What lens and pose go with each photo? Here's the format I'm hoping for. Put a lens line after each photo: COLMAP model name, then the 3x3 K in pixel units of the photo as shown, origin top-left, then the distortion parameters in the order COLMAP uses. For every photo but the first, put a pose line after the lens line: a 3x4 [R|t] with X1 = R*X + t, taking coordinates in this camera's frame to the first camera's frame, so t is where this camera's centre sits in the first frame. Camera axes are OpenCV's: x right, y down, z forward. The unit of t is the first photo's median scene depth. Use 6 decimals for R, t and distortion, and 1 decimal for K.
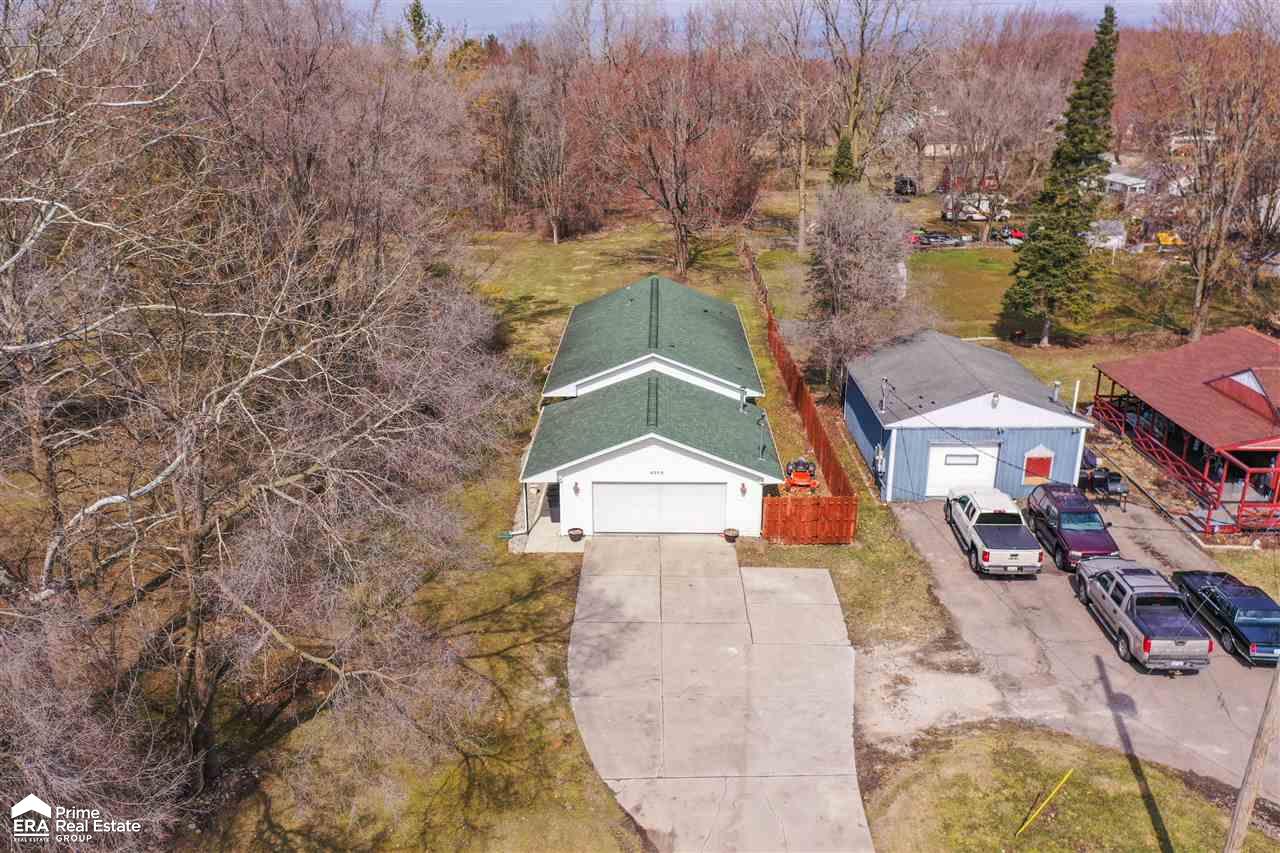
lens RADIAL K [[1021.8, 0, 640.0], [0, 1021.8, 426.5], [0, 0, 1]] dist [-0.001721, -0.002066]
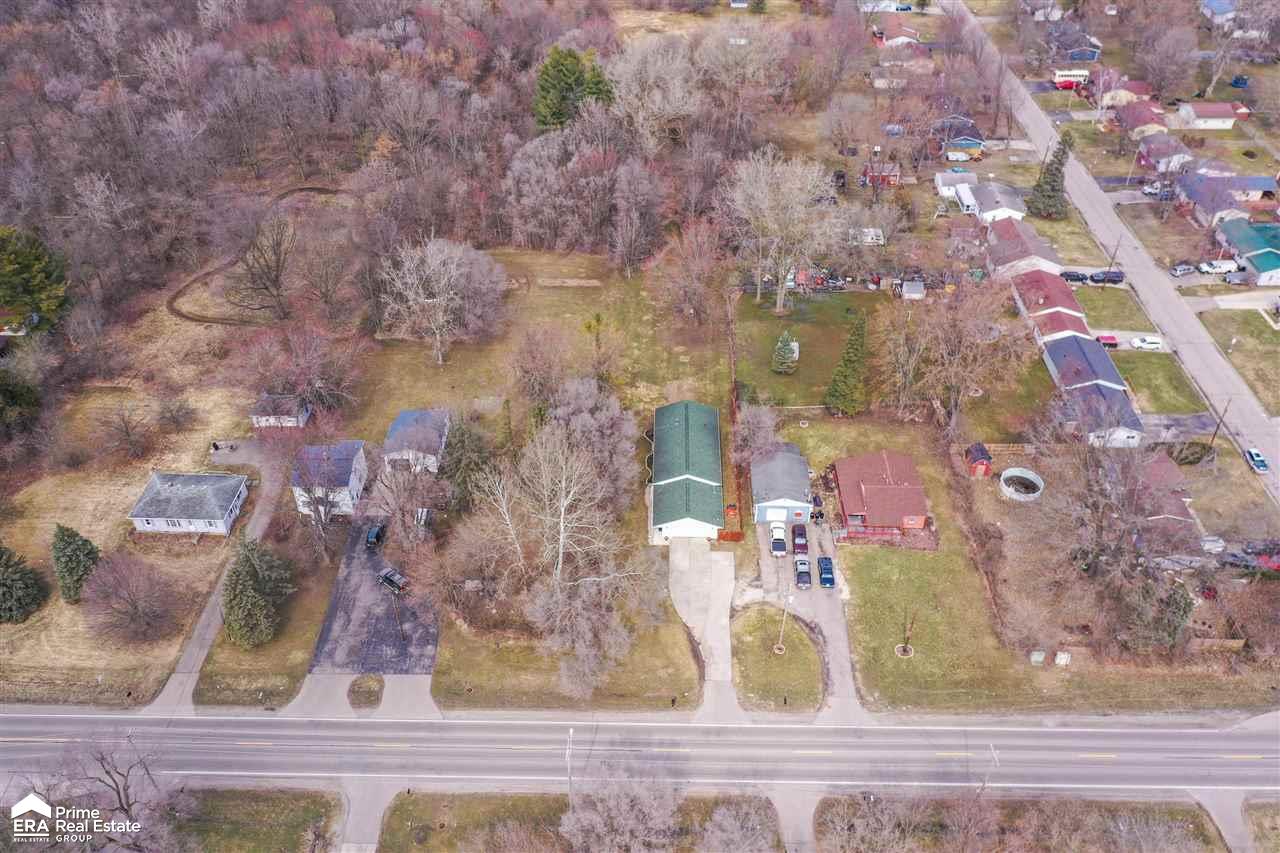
lens RADIAL K [[1021.8, 0, 640.0], [0, 1021.8, 426.5], [0, 0, 1]] dist [-0.001721, -0.002066]
pose [[0.999941, -0.000244, -0.010880, -0.129566], [0.003759, 0.945972, 0.324228, -1.613660], [0.010214, -0.324250, 0.945916, -2.579350]]
